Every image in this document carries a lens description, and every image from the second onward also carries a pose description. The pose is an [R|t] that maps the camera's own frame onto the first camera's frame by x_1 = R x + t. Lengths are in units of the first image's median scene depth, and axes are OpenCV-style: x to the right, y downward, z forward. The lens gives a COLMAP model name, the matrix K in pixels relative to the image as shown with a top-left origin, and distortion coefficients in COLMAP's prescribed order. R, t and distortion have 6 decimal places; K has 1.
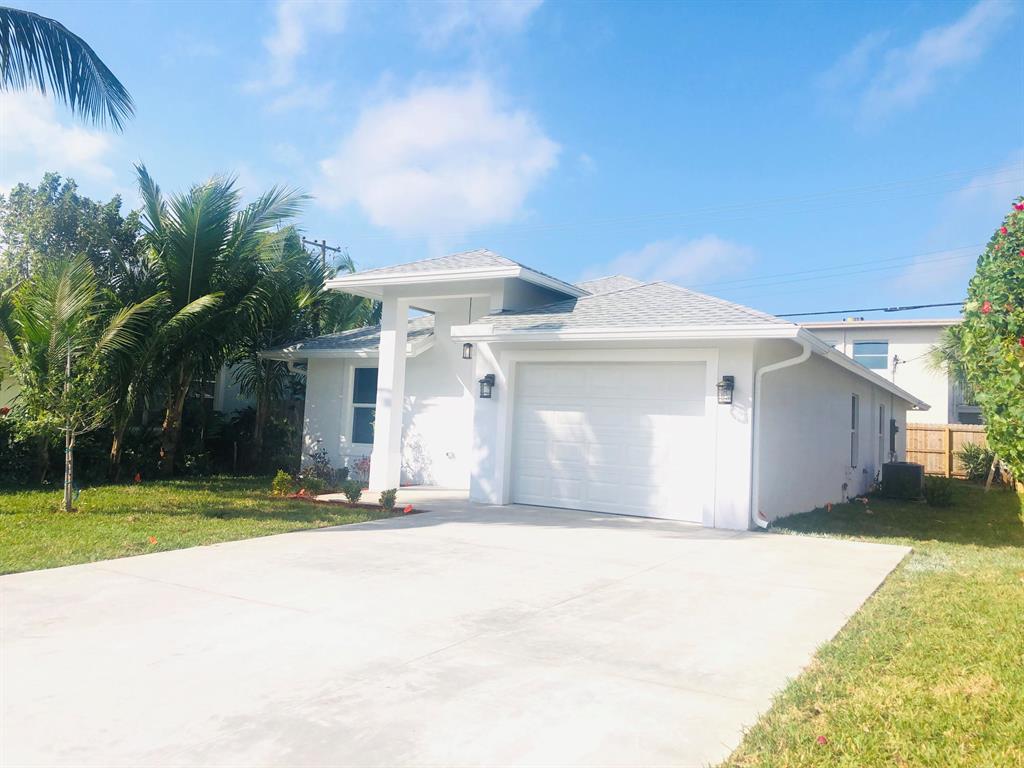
lens RADIAL K [[816.8, 0, 512.0], [0, 816.8, 384.0], [0, 0, 1]] dist [0.085174, 0.000236]
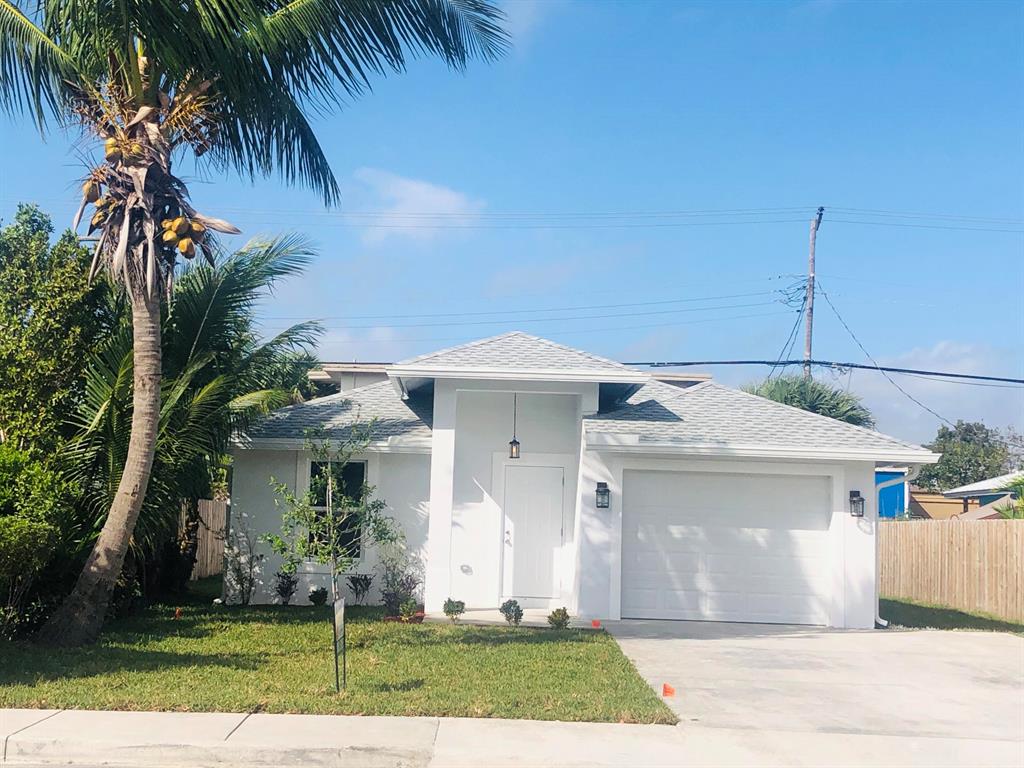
lens RADIAL K [[1569.3, 0, 512.0], [0, 1569.3, 384.0], [0, 0, 1]] dist [0.134664, -0.068918]
pose [[0.853576, 0.028443, 0.520192, -1.072064], [-0.019649, 0.999556, -0.022413, -0.083590], [-0.520598, 0.008910, 0.853755, -0.501390]]
